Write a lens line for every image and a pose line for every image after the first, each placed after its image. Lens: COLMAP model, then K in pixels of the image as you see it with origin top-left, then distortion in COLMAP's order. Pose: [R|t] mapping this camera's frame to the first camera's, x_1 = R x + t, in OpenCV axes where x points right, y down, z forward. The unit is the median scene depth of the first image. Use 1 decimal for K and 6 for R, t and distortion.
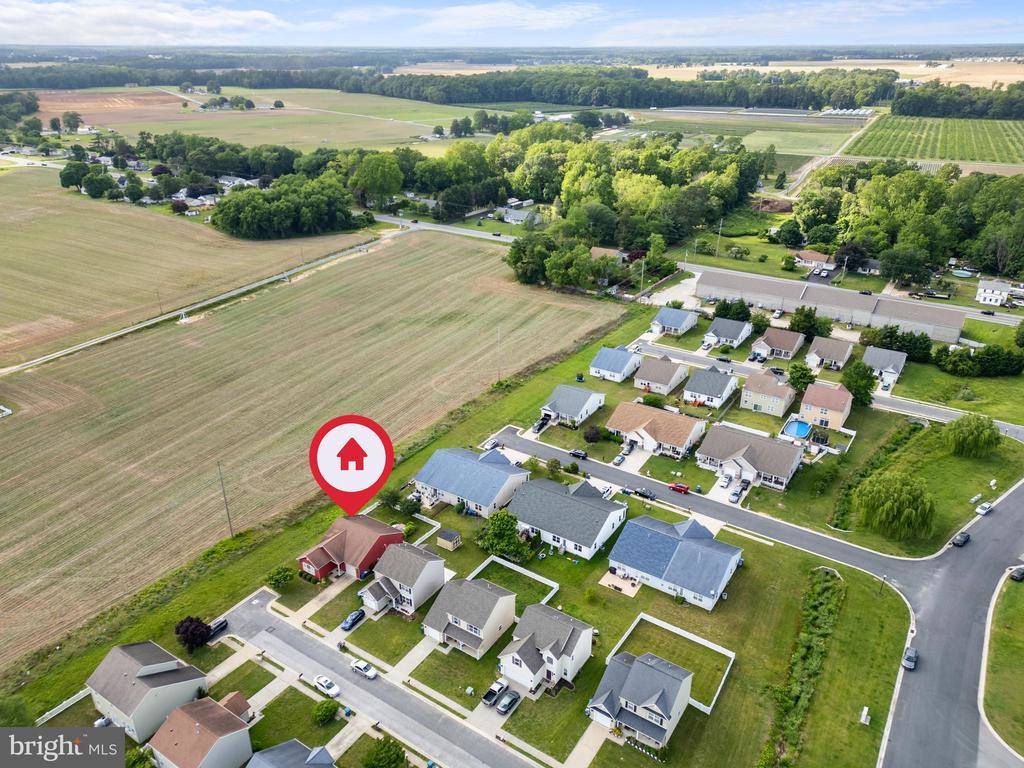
lens RADIAL K [[745.9, 0, 512.0], [0, 745.9, 384.0], [0, 0, 1]] dist [0.147710, -0.223815]
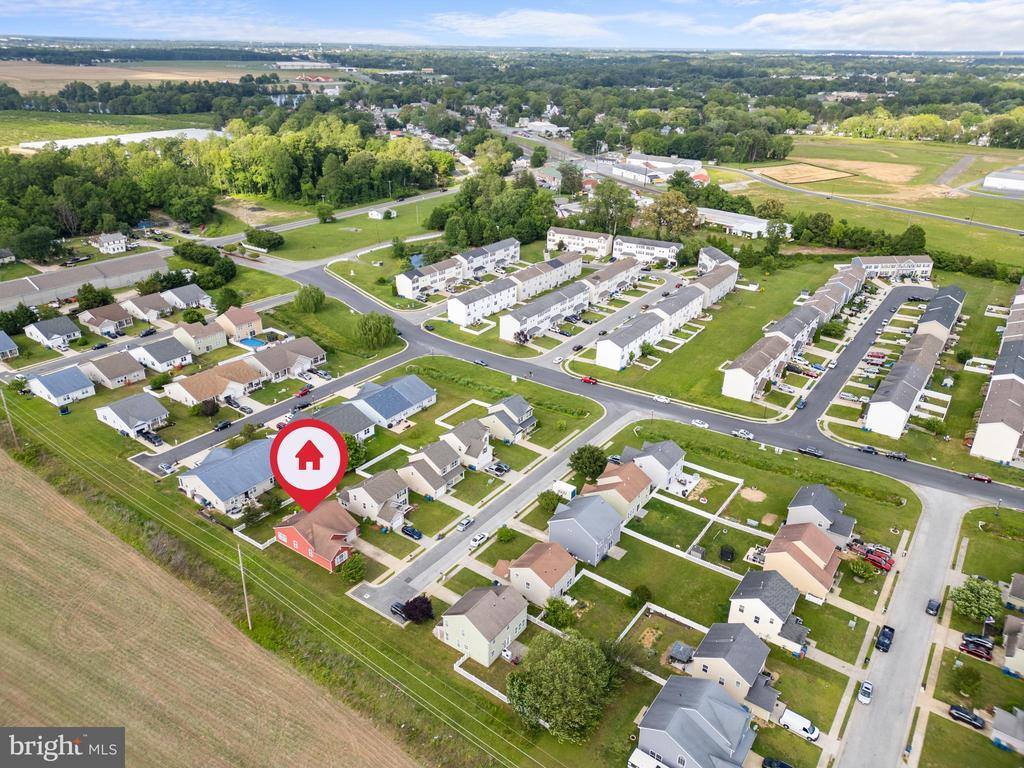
lens RADIAL K [[745.9, 0, 512.0], [0, 745.9, 384.0], [0, 0, 1]] dist [0.147710, -0.223815]
pose [[0.011673, -0.407439, 0.913158, -1.073627], [0.395013, 0.840821, 0.370114, -0.239731], [-0.918601, 0.356389, 0.170759, 0.502379]]
